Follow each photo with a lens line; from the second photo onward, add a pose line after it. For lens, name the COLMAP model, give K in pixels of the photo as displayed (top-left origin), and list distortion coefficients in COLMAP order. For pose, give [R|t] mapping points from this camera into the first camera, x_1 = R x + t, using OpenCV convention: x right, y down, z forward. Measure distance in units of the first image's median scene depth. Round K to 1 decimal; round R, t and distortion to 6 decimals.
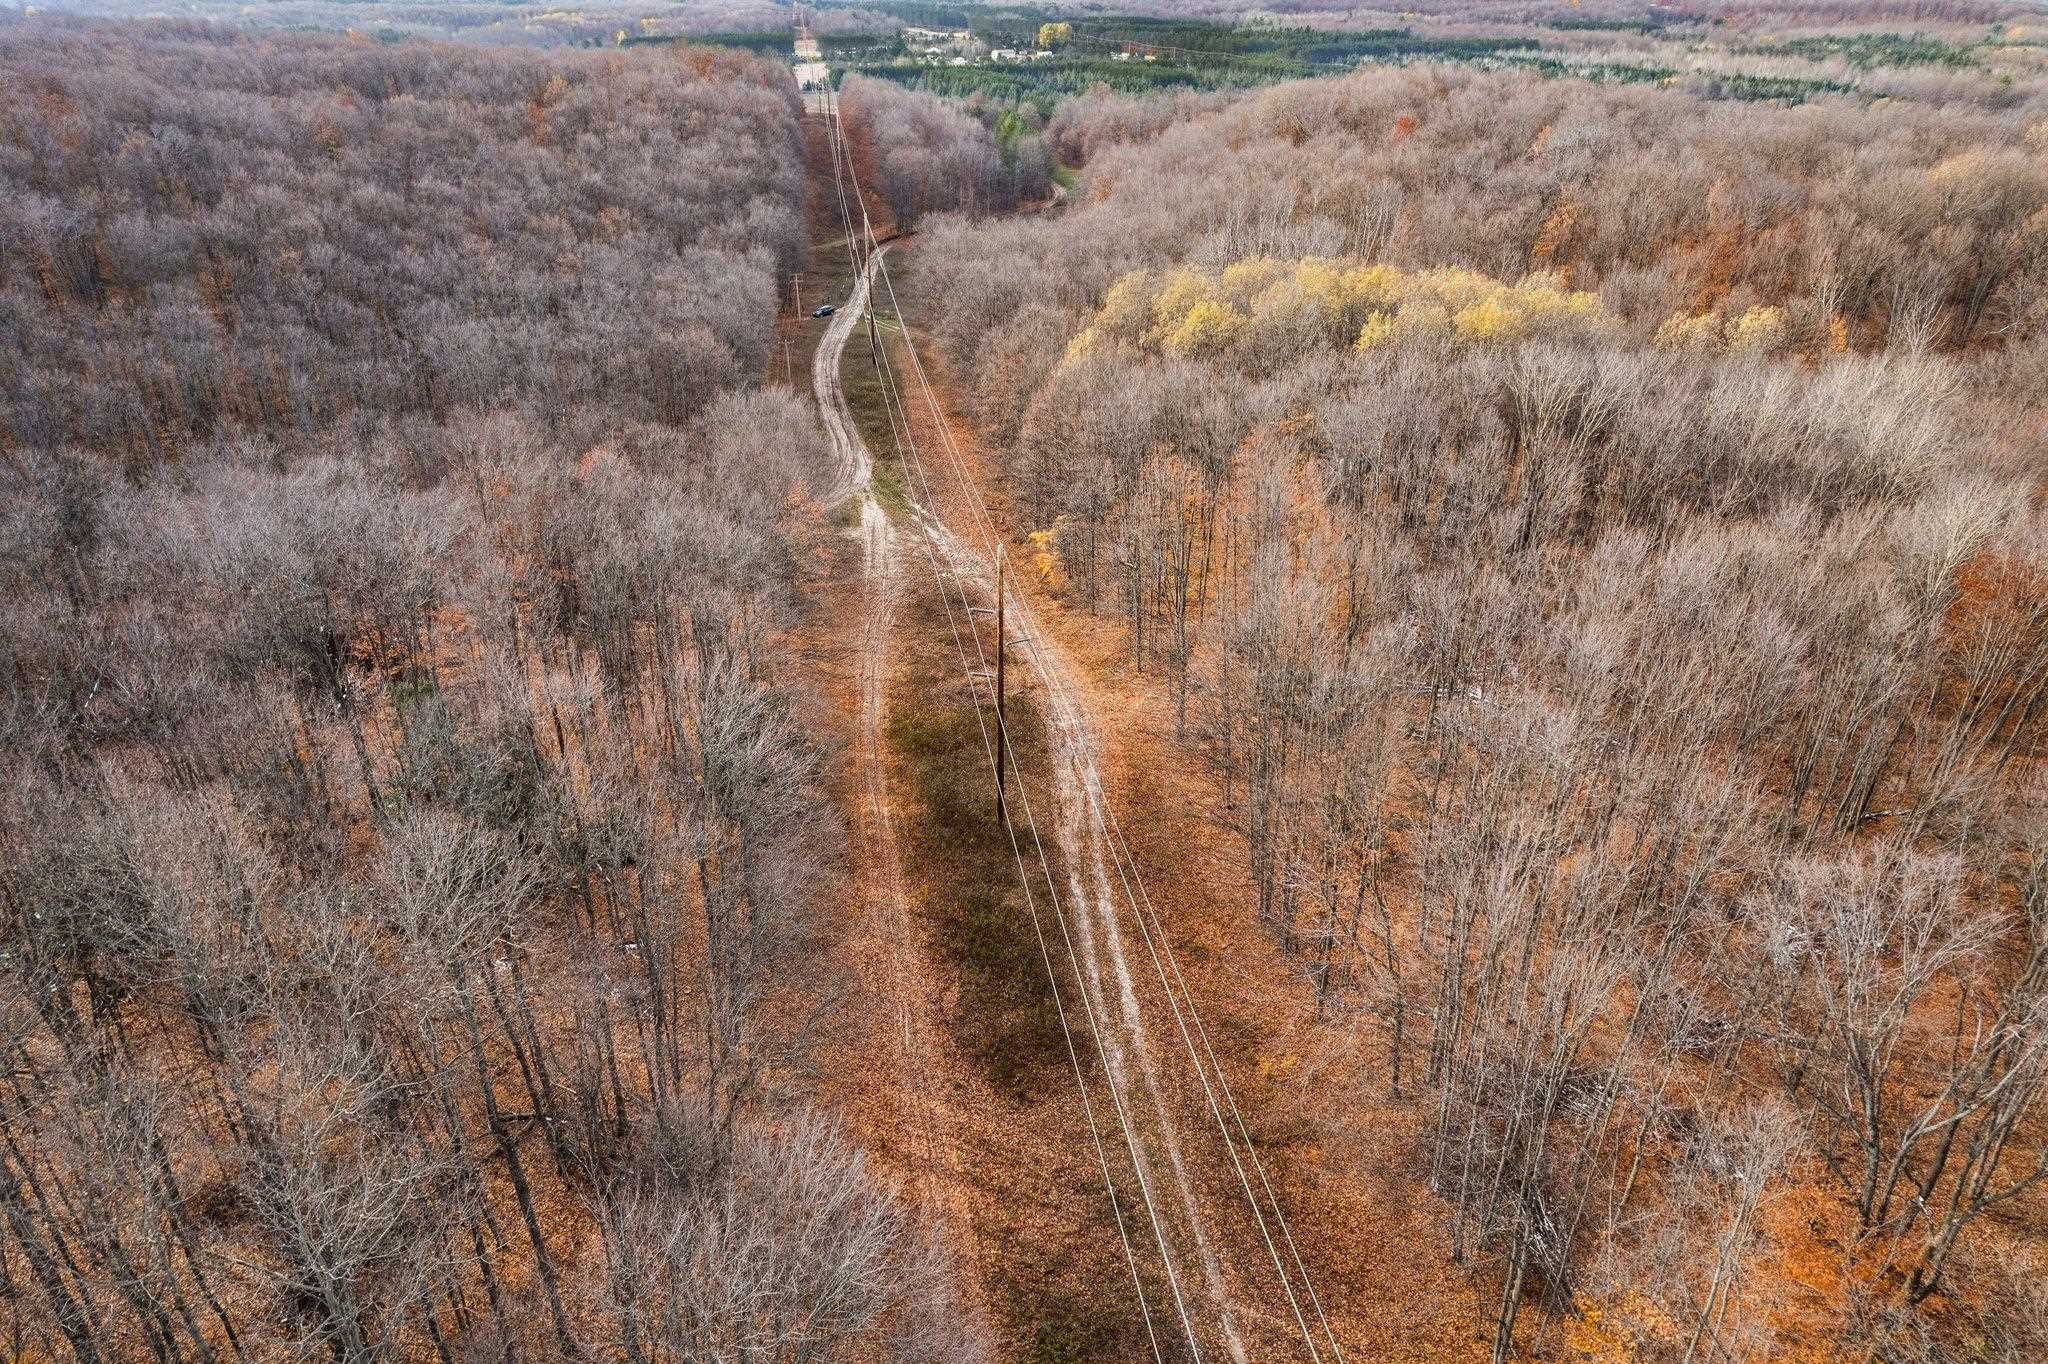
lens RADIAL K [[1294.3, 0, 1024.0], [0, 1294.3, 682.0], [0, 0, 1]] dist [-0.049897, 0.042359]
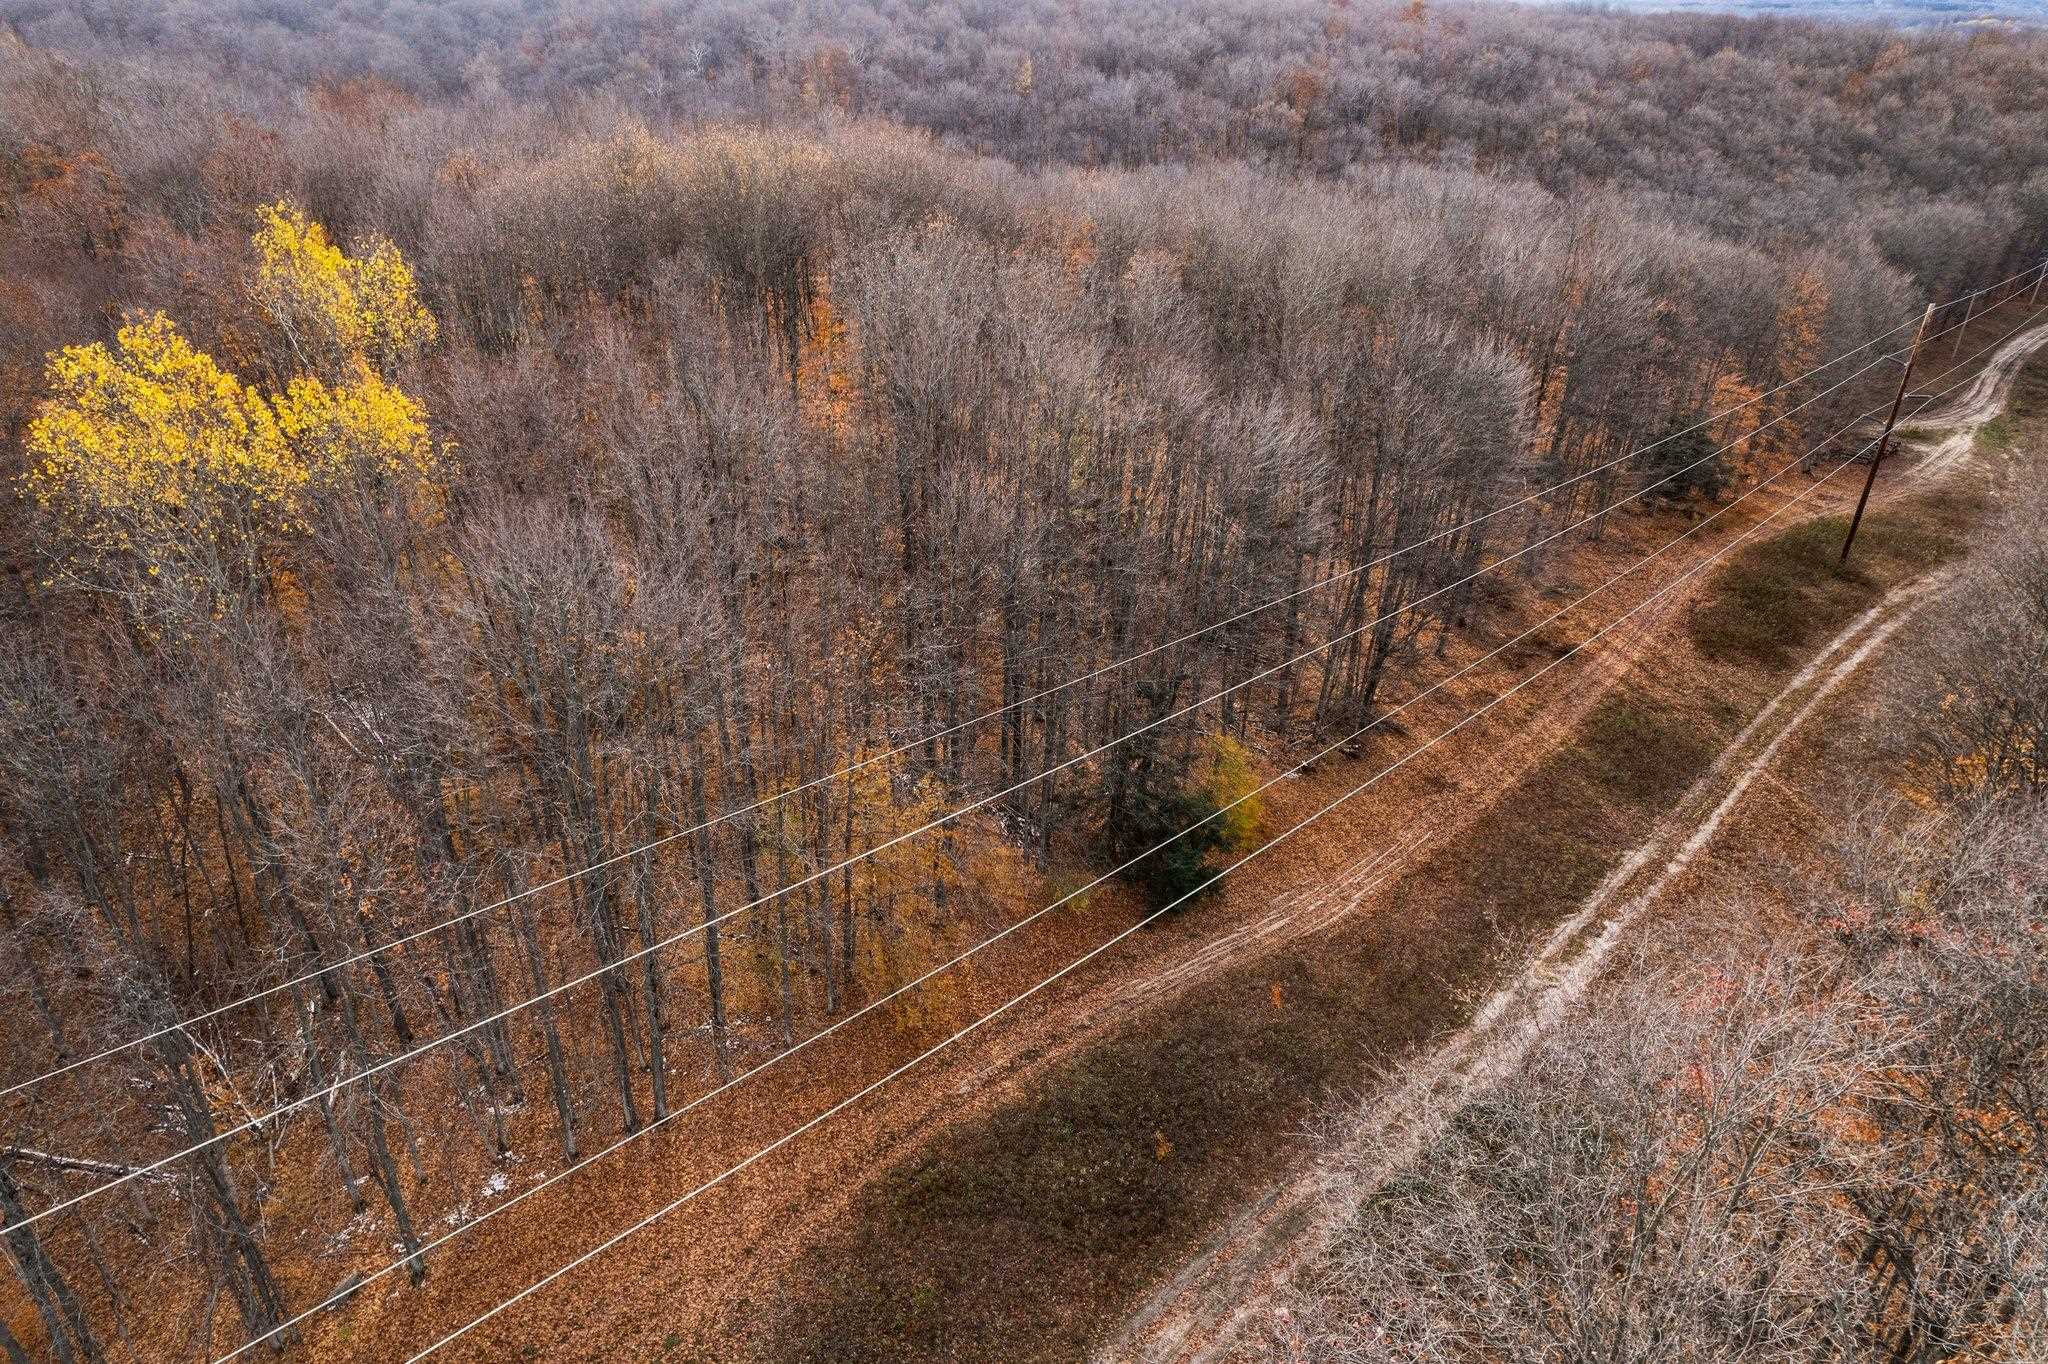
lens RADIAL K [[1294.3, 0, 1024.0], [0, 1294.3, 682.0], [0, 0, 1]] dist [-0.049897, 0.042359]
pose [[0.613303, 0.384552, -0.689912, 0.411739], [-0.387709, 0.907574, 0.161218, 0.344805], [0.688143, 0.168610, 0.705712, -0.357323]]
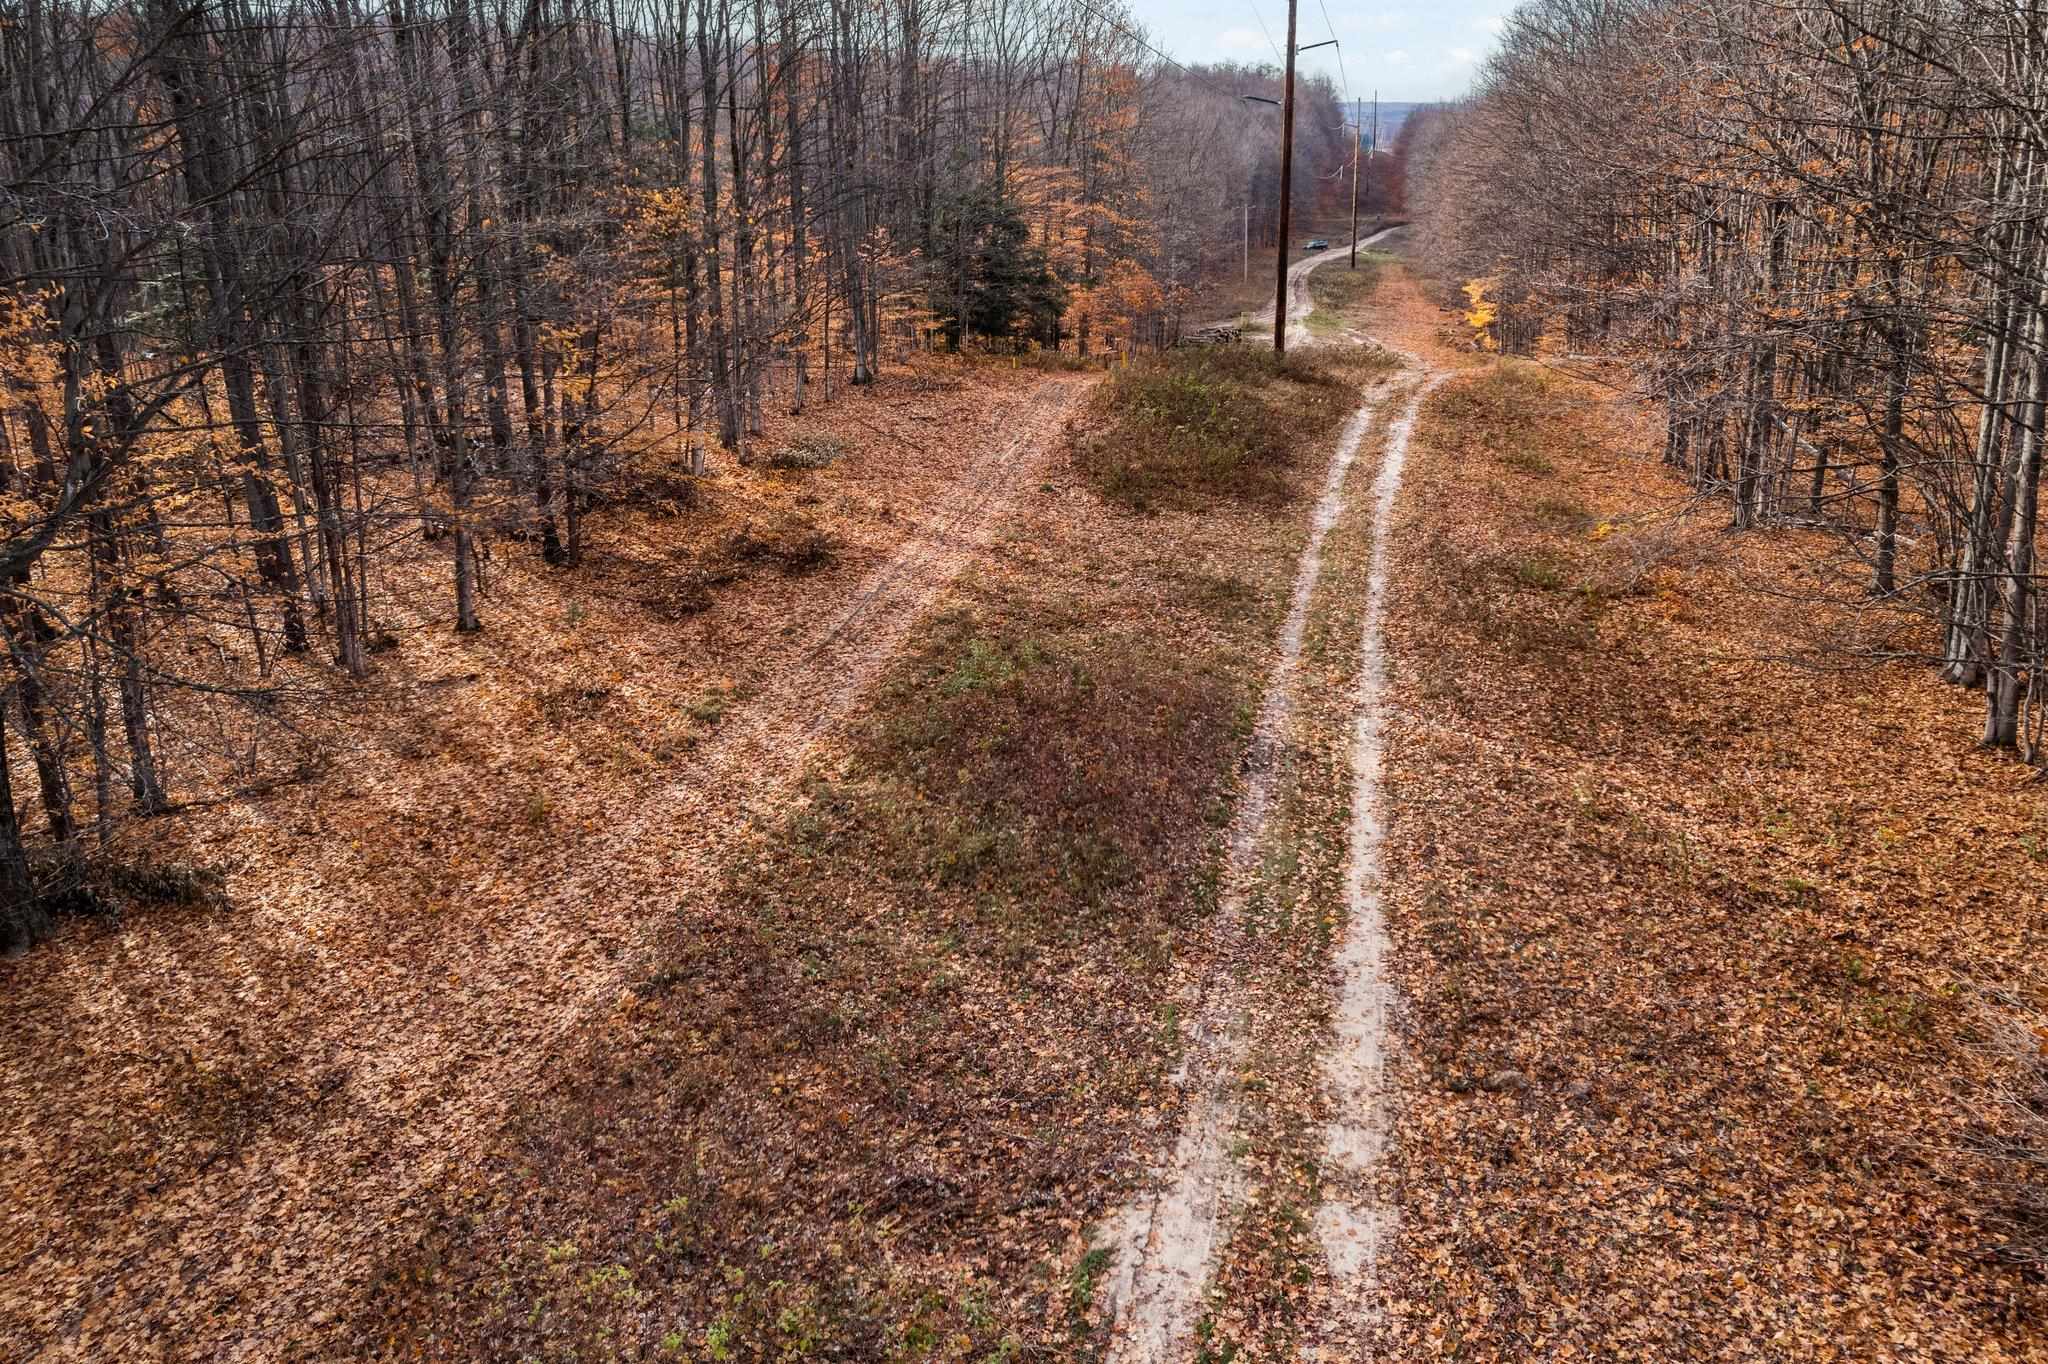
lens RADIAL K [[1294.3, 0, 1024.0], [0, 1294.3, 682.0], [0, 0, 1]] dist [-0.049897, 0.042359]
pose [[0.916706, 0.138016, -0.374968, 0.150170], [-0.172119, 0.983316, -0.058858, 0.373009], [0.360589, 0.118495, 0.925167, 0.386363]]
